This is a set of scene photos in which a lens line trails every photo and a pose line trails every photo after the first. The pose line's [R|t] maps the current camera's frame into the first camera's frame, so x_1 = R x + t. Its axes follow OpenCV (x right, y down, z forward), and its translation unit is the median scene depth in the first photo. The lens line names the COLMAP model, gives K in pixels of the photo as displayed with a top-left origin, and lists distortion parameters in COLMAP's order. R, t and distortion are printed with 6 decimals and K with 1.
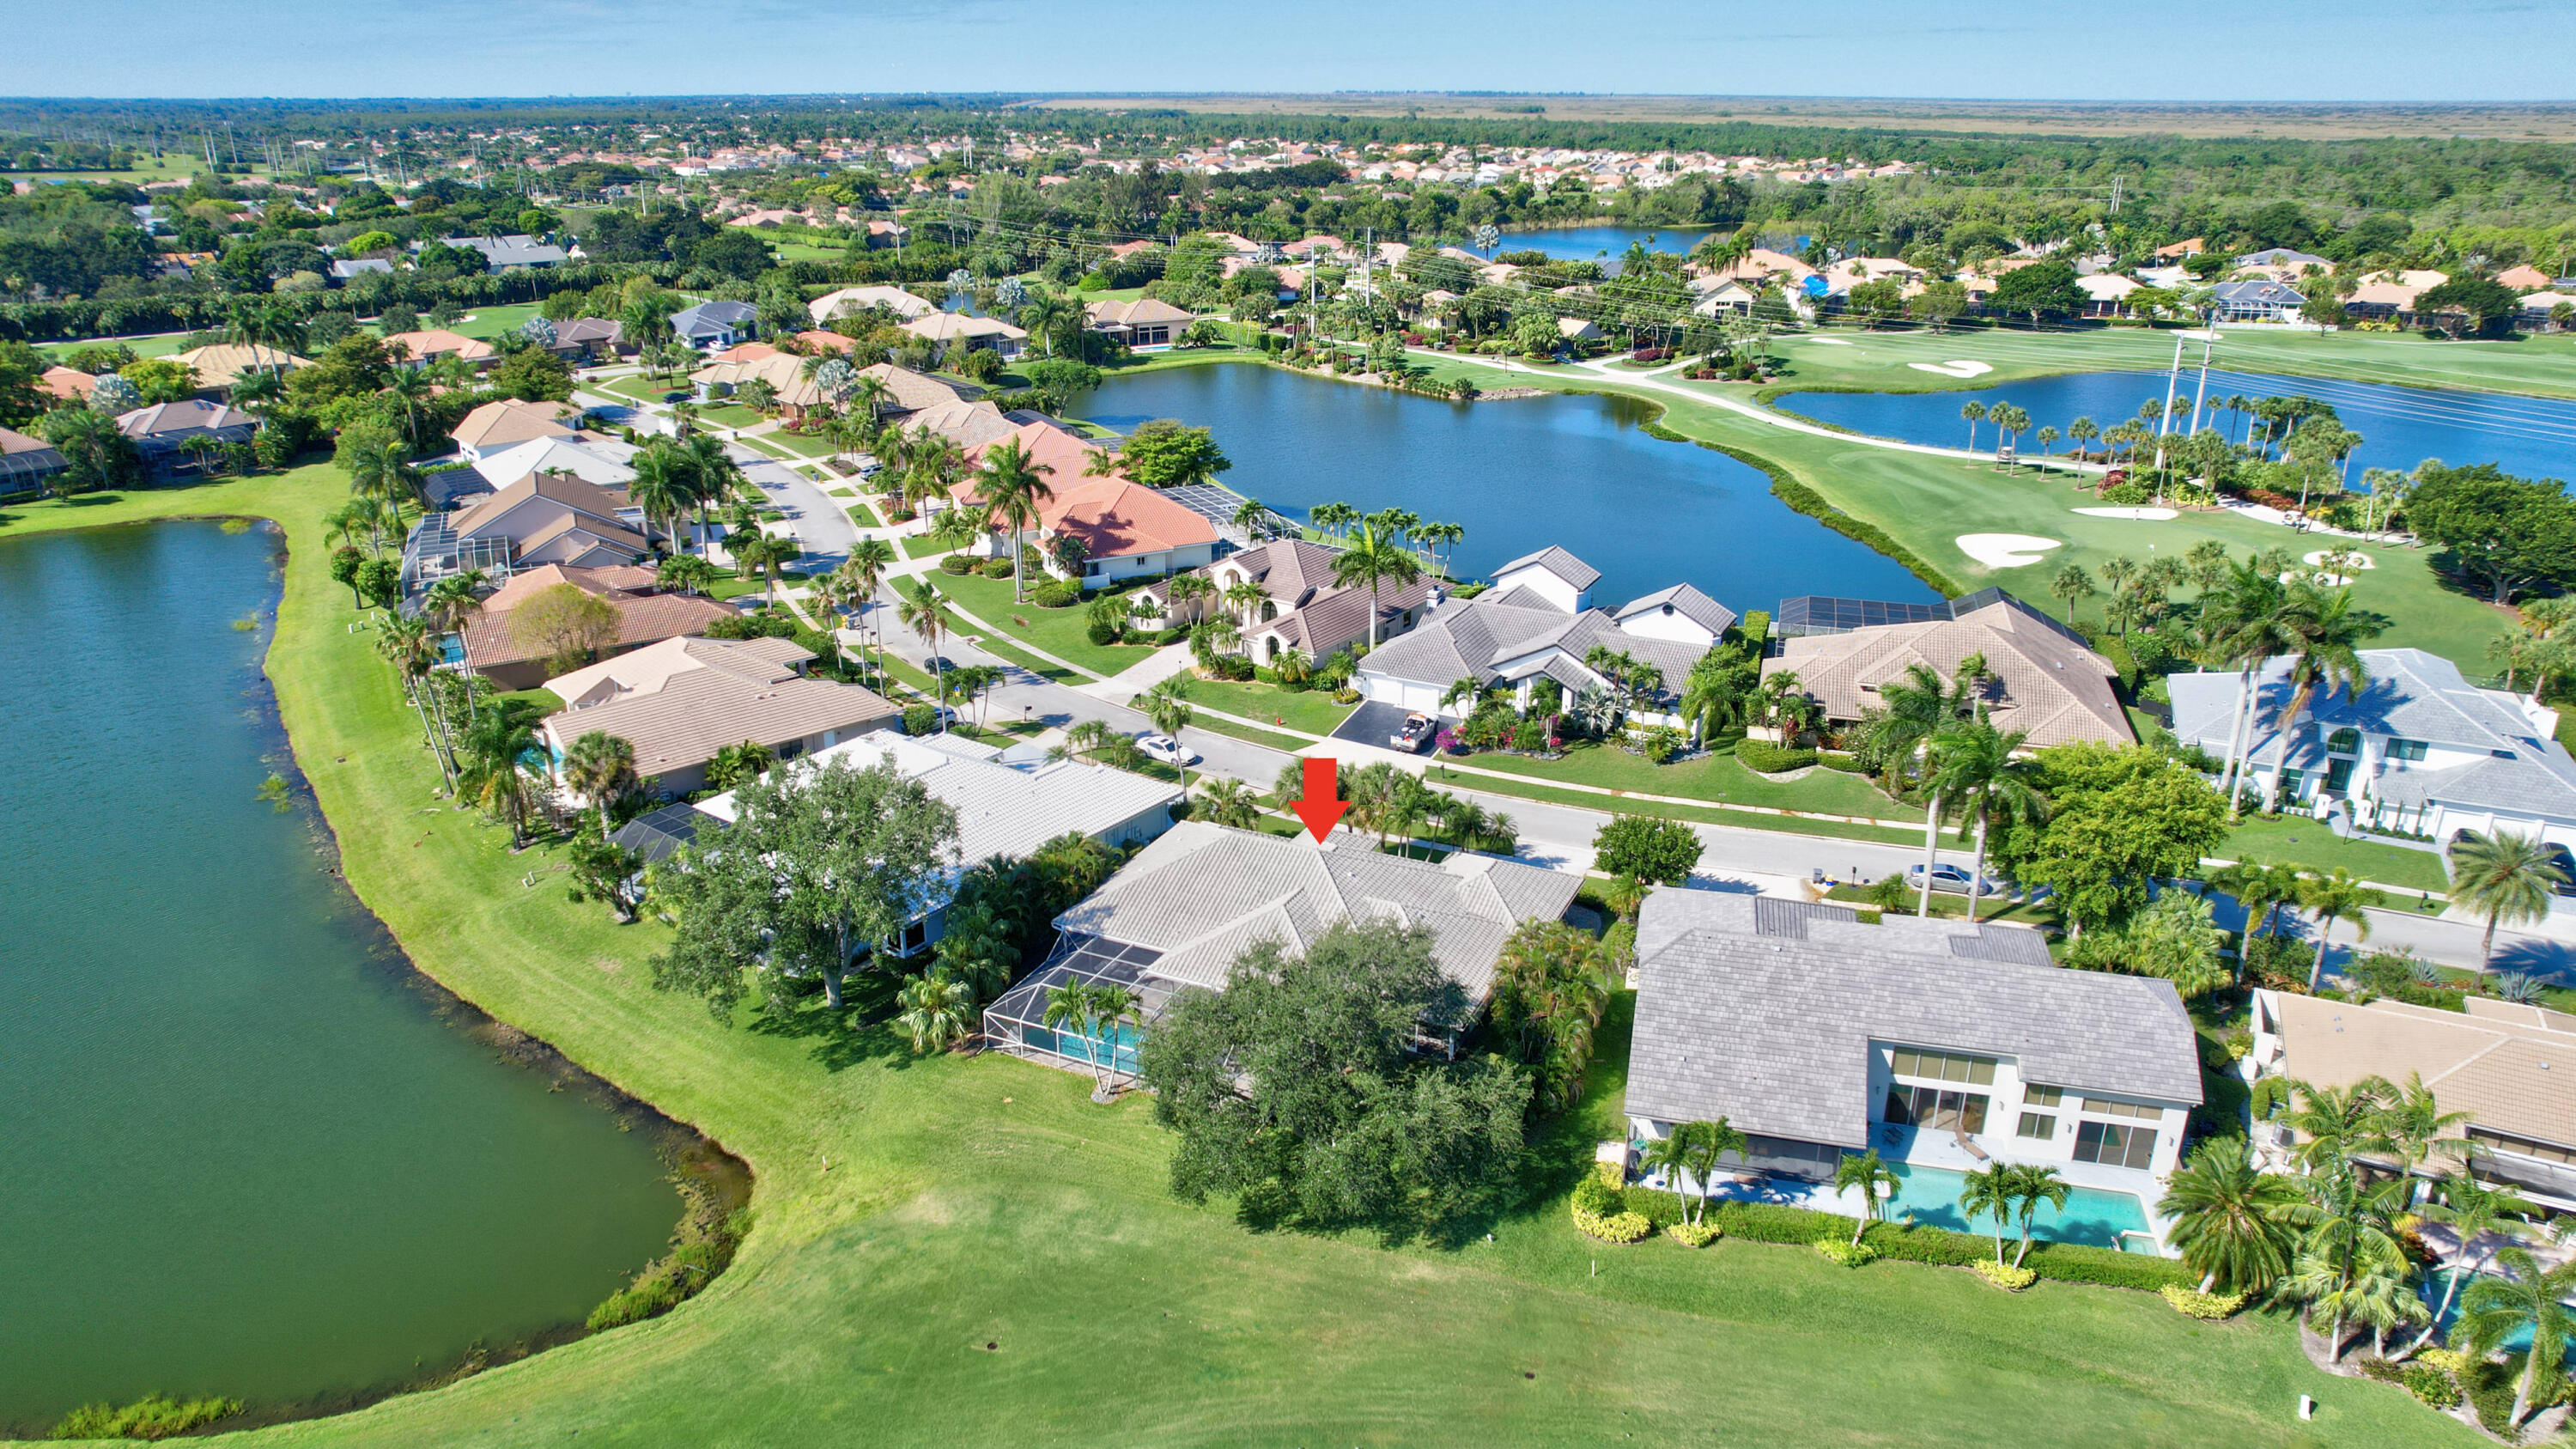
lens RADIAL K [[1622.1, 0, 1288.0], [0, 1622.1, 724.5], [0, 0, 1]] dist [-0.043525, 0.000826]
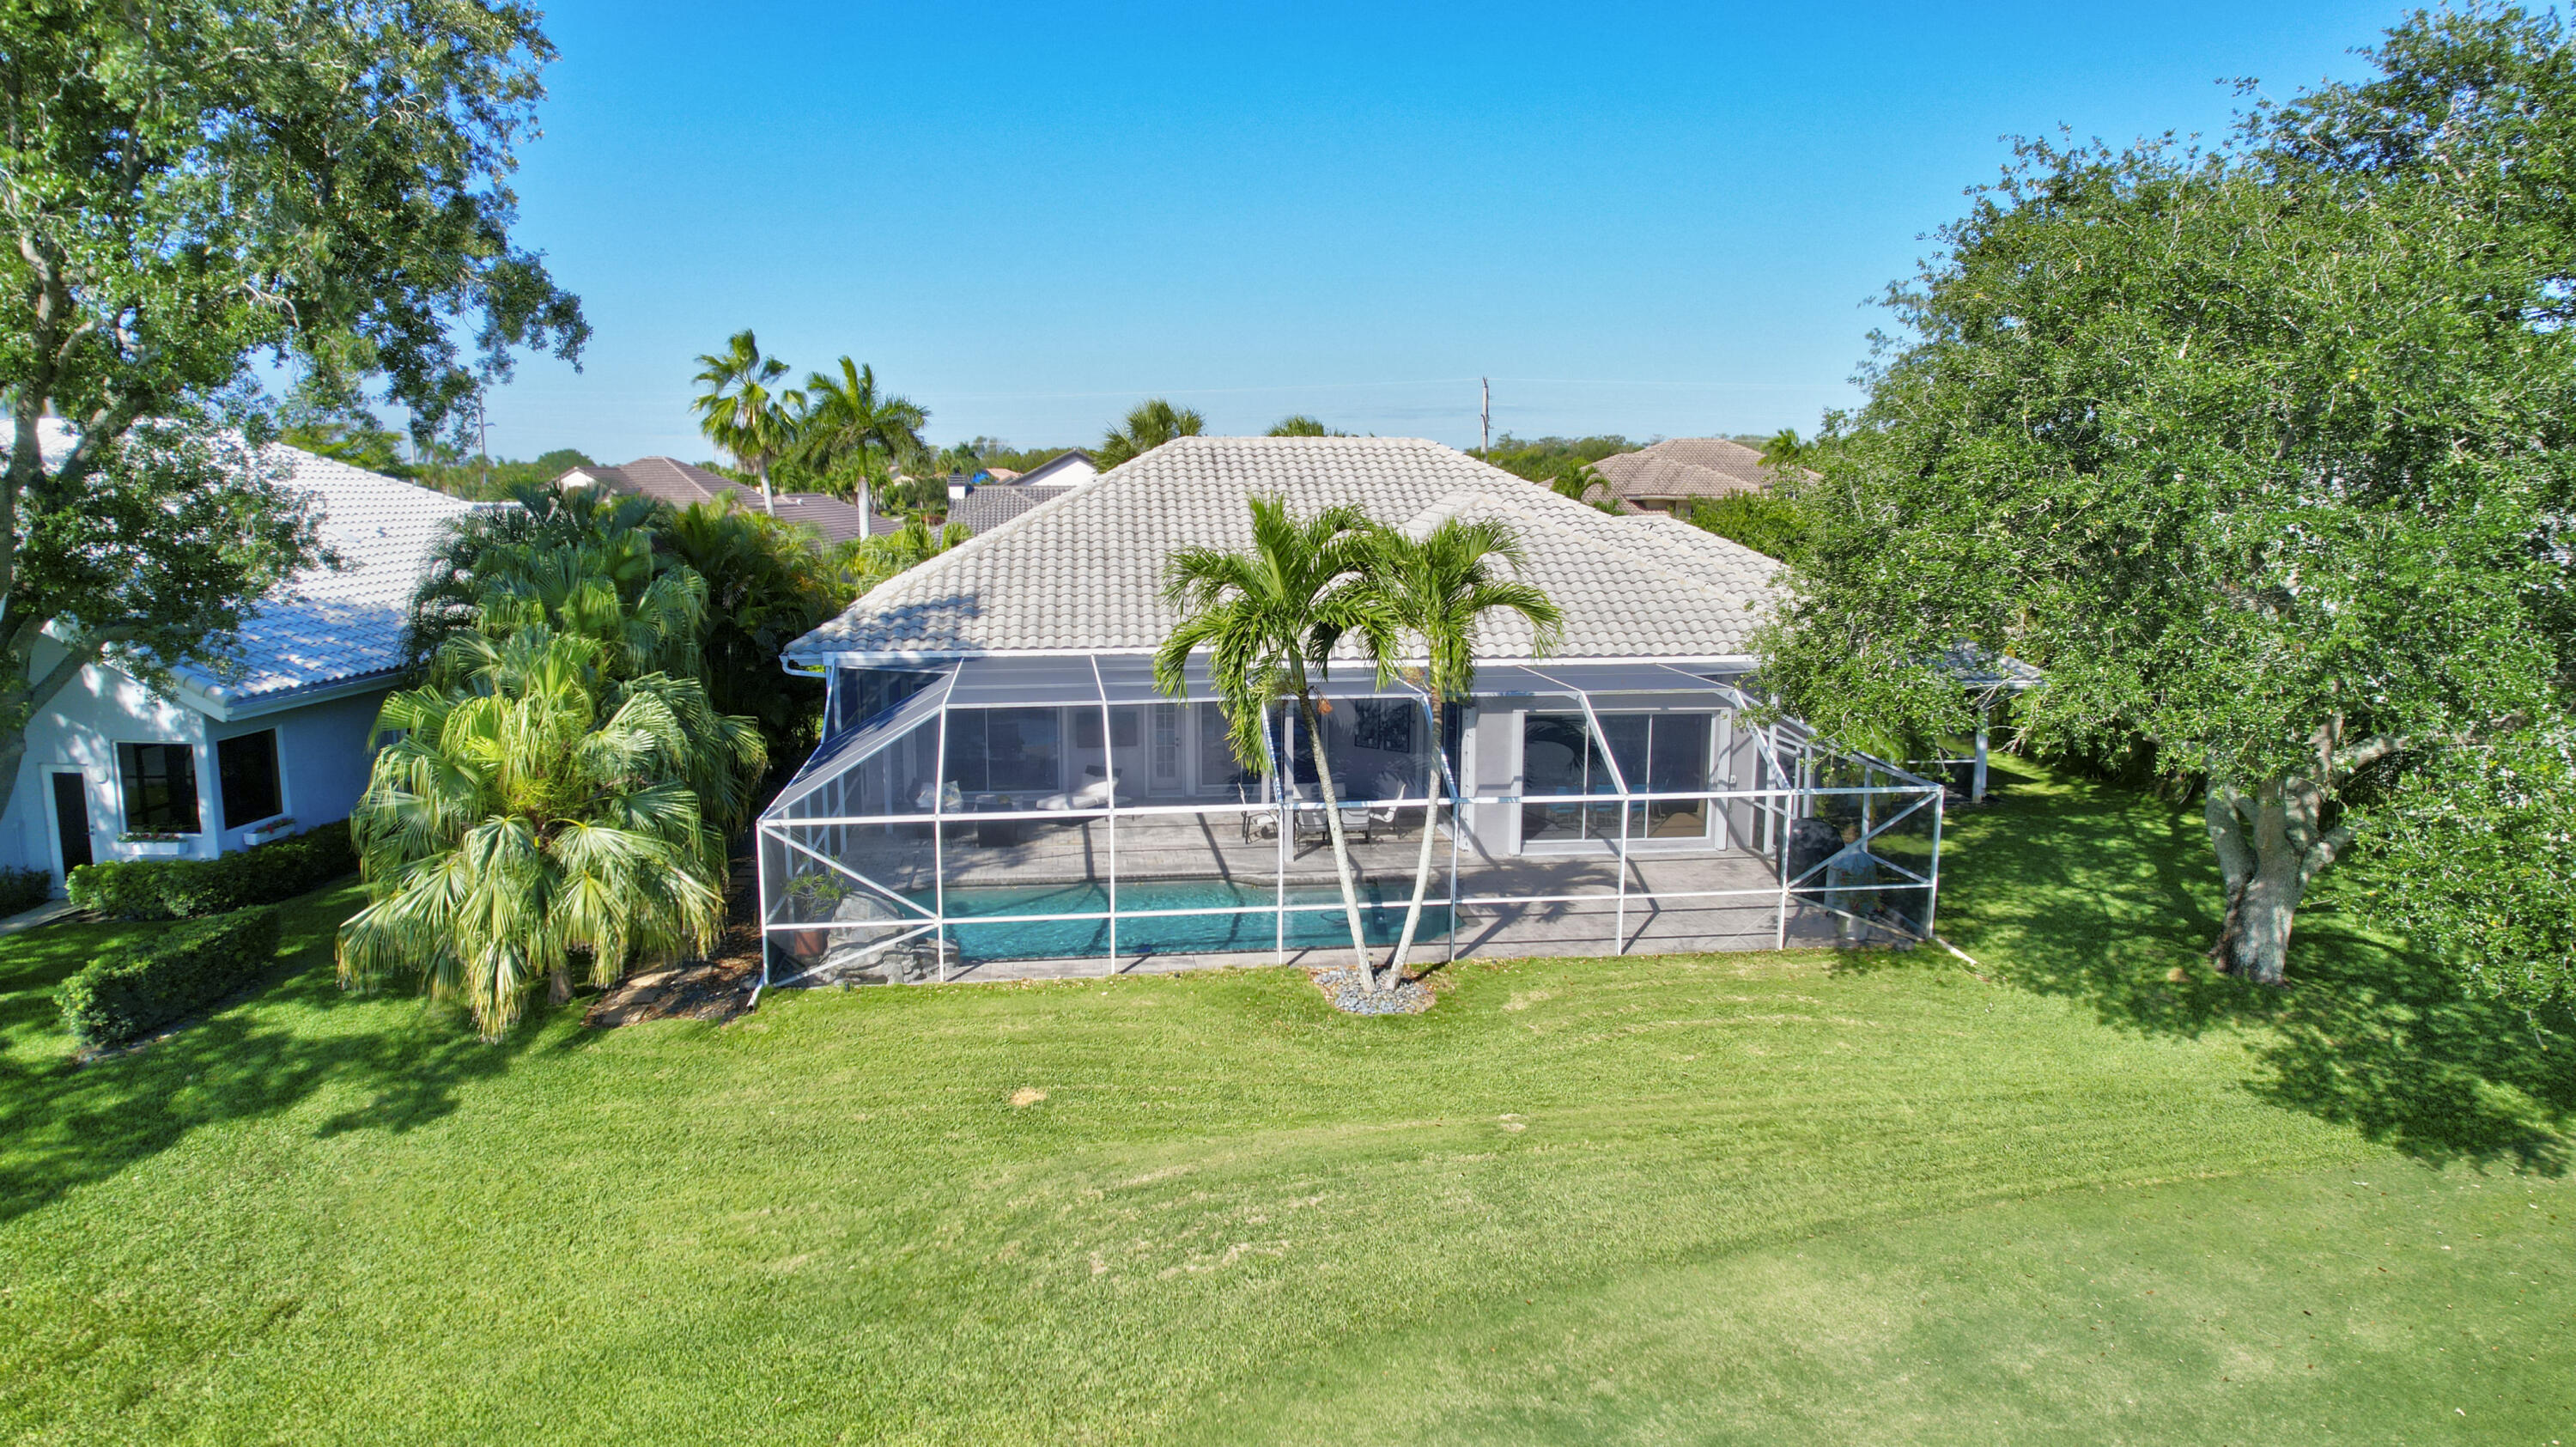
lens RADIAL K [[1621.9, 0, 1288.0], [0, 1621.9, 723.5], [0, 0, 1]] dist [-0.043525, 0.000826]
pose [[0.842084, -0.073702, 0.534287, -0.250915], [0.174500, 0.974569, -0.140591, 0.211599], [-0.510338, 0.211623, 0.833529, 0.747608]]
